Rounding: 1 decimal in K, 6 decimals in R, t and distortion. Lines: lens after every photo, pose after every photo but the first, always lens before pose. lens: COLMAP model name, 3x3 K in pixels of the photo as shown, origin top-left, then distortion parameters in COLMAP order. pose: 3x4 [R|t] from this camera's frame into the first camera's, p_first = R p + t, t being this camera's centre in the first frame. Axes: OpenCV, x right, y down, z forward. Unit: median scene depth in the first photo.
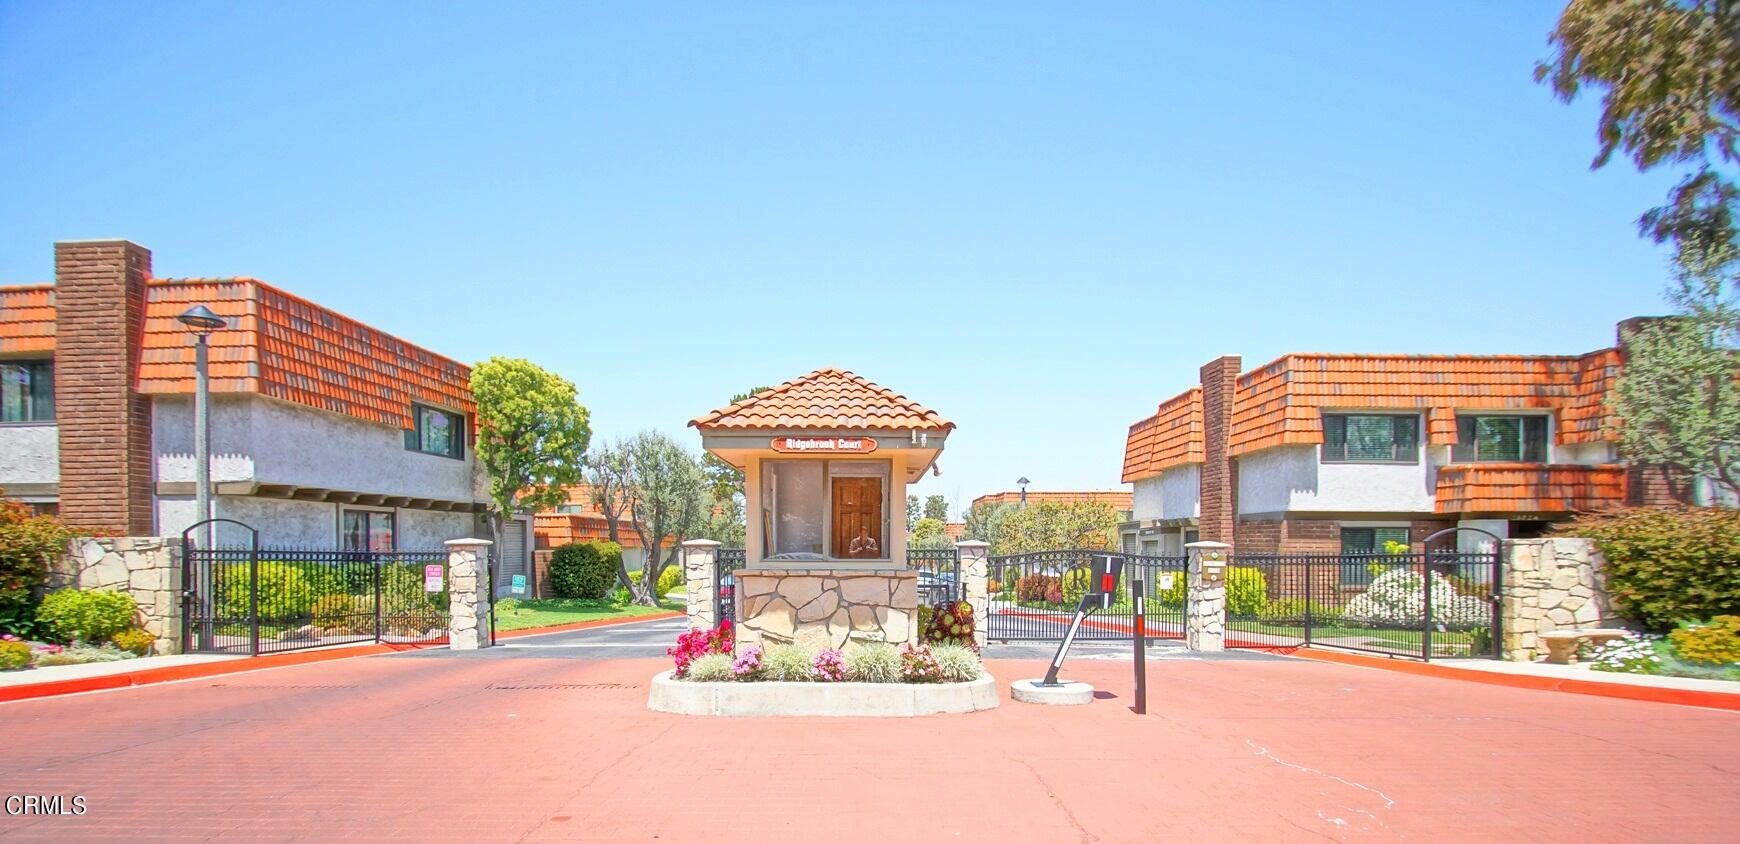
lens RADIAL K [[760.0, 0, 871.9], [0, 760.0, 559.5], [0, 0, 1]] dist [-0.021963, -0.000078]
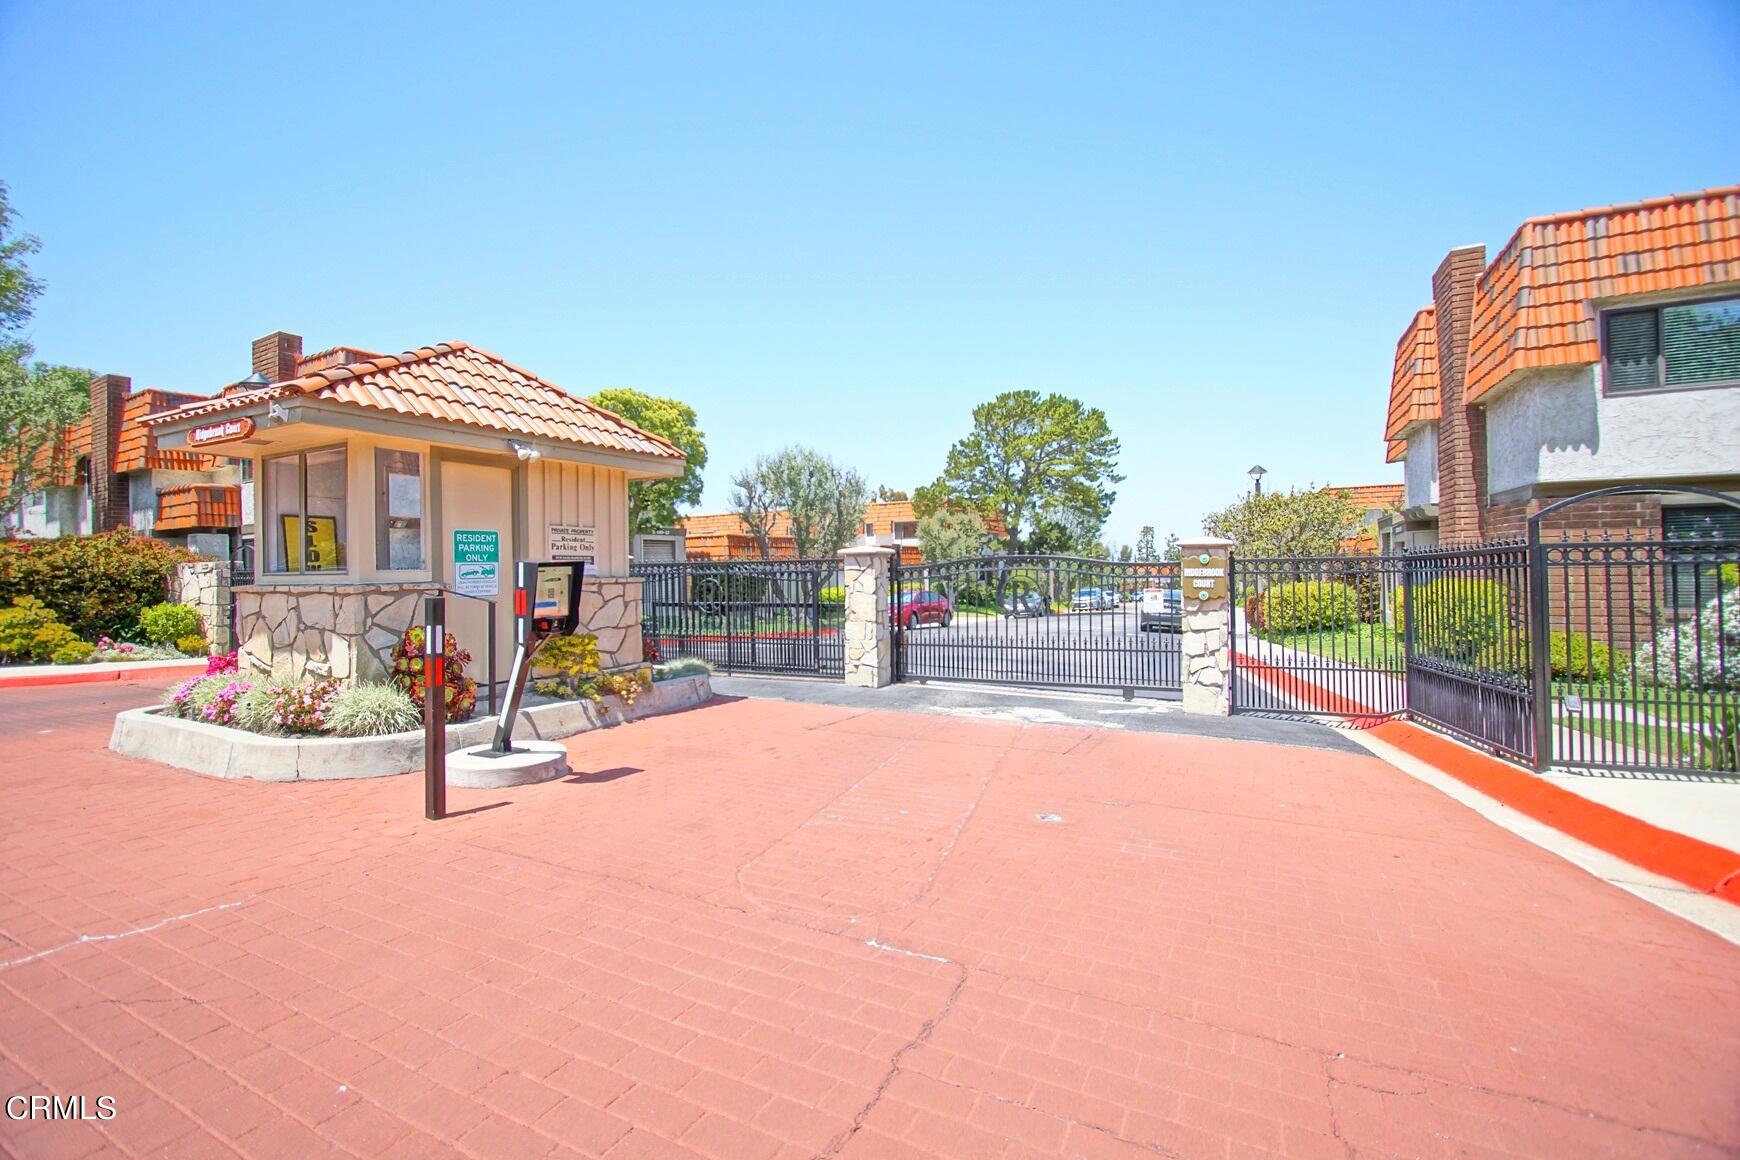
lens RADIAL K [[761.9, 0, 860.4], [0, 761.9, 561.6], [0, 0, 1]] dist [-0.016227, -0.000105]
pose [[0.888576, -0.019261, -0.458325, 0.354680], [0.010127, 0.999698, -0.022380, 0.005640], [0.458617, 0.015245, 0.888503, 0.234095]]
